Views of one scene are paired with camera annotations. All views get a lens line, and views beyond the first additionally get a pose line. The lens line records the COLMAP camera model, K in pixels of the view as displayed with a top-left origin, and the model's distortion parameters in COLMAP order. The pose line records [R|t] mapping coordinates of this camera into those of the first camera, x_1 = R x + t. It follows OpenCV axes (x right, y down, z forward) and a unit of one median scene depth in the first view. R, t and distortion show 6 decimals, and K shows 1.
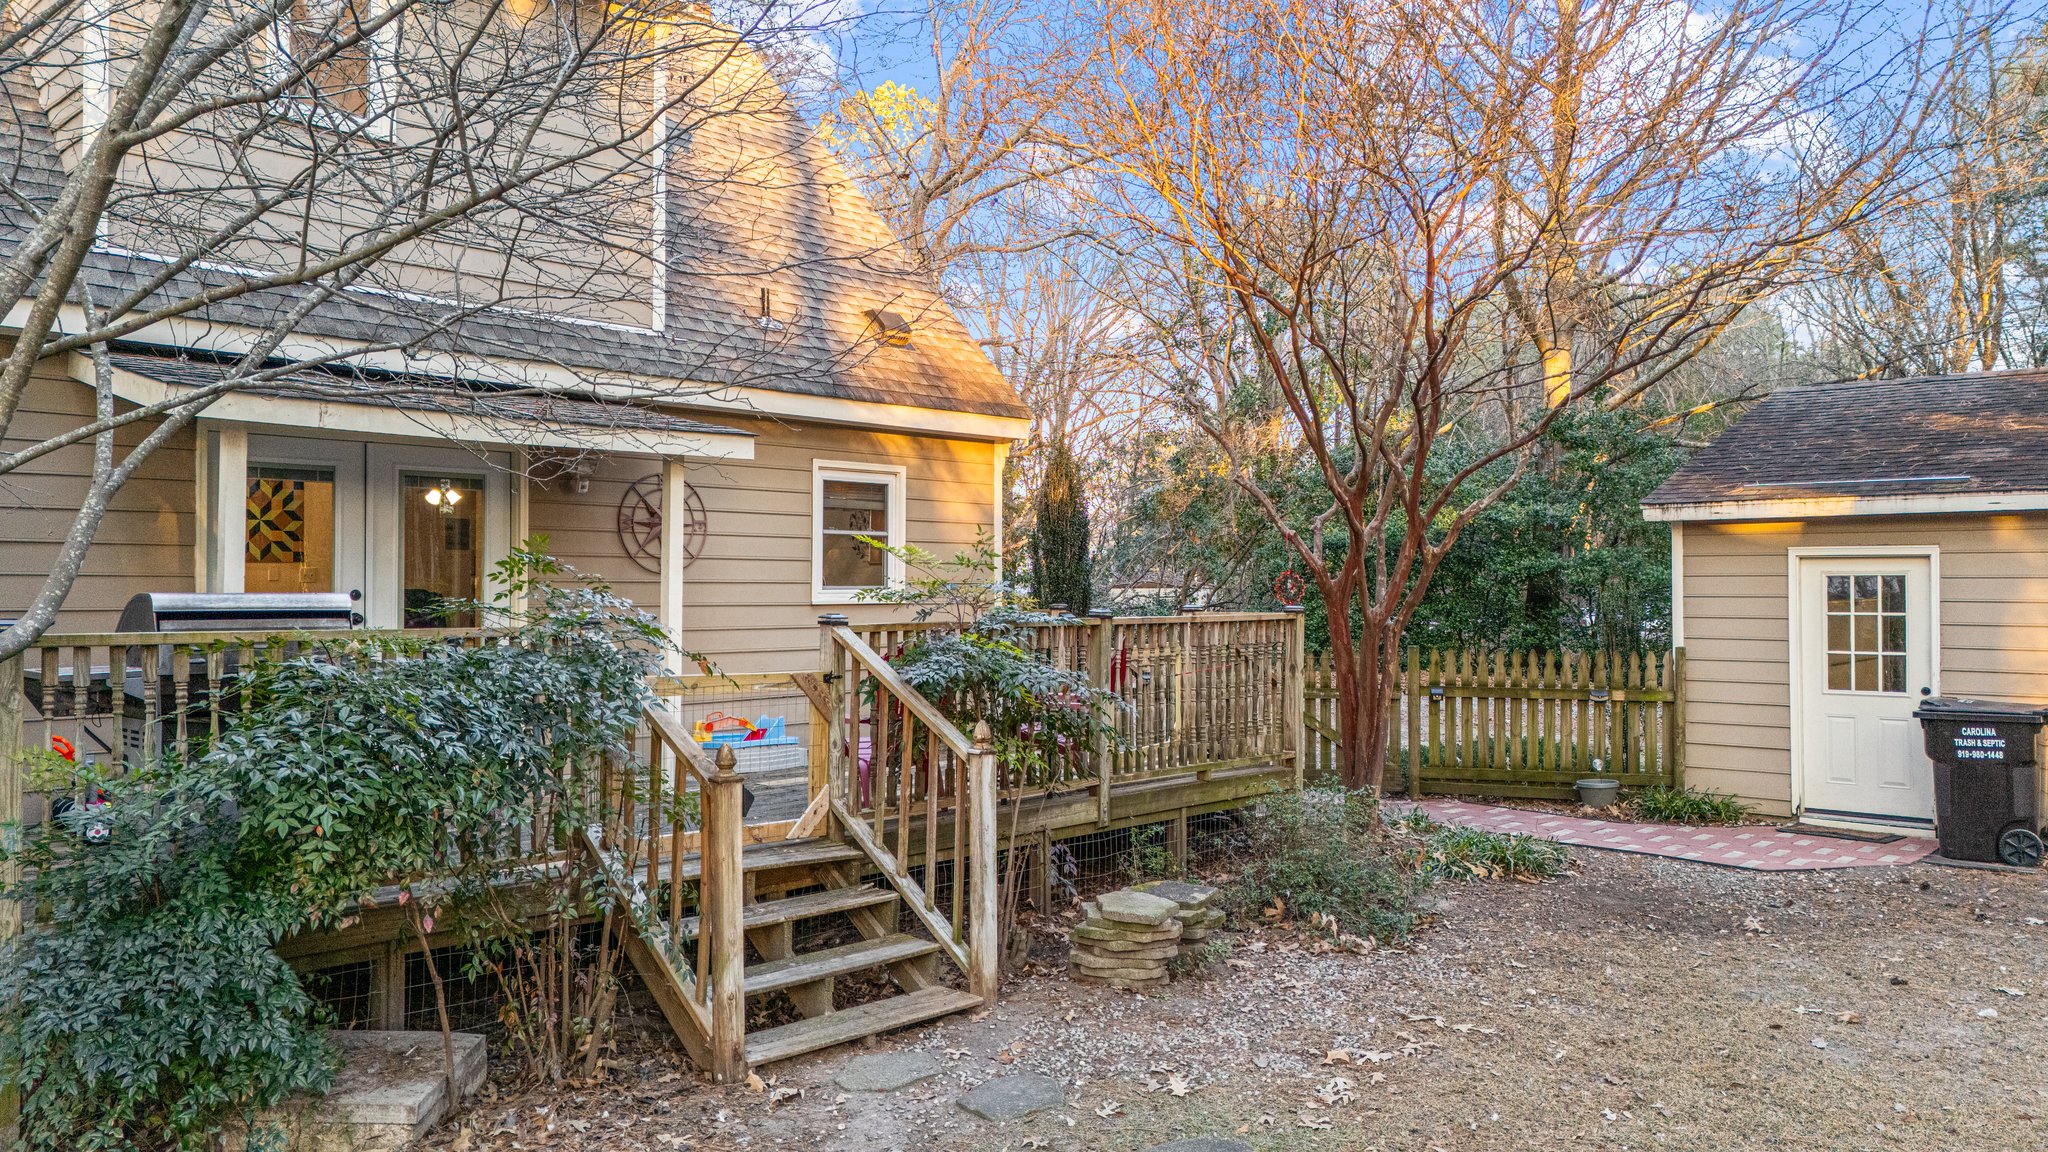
lens RADIAL K [[1503.8, 0, 1035.5], [0, 1503.8, 569.4], [0, 0, 1]] dist [0.069953, -0.067691]
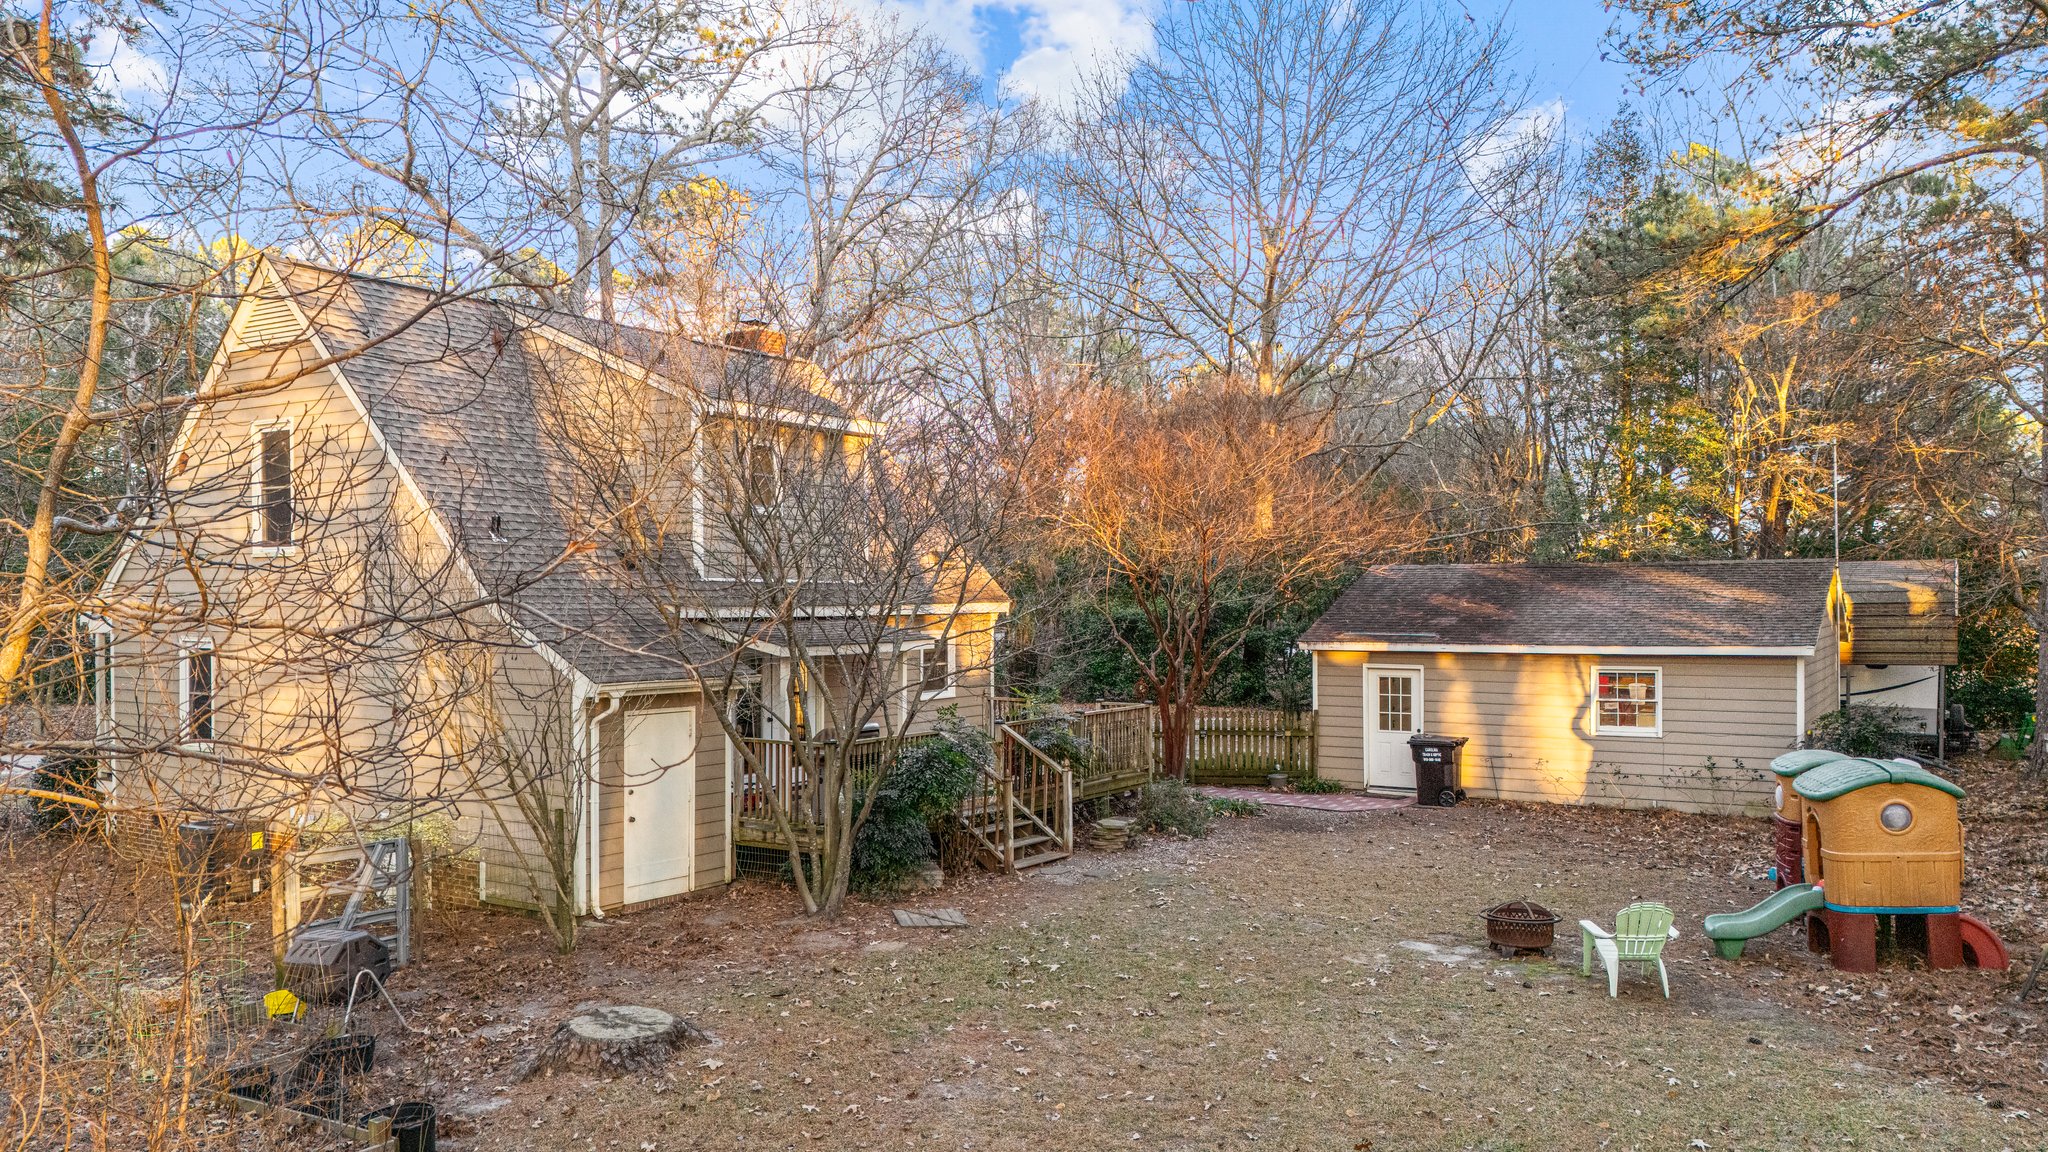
lens RADIAL K [[1528.7, 0, 1018.5], [0, 1528.7, 605.2], [0, 0, 1]] dist [0.121431, -0.136422]
pose [[0.985789, -0.006033, 0.167880, -0.372399], [0.002333, 0.999750, 0.022231, -0.157510], [-0.167972, -0.021523, 0.985557, -1.131264]]
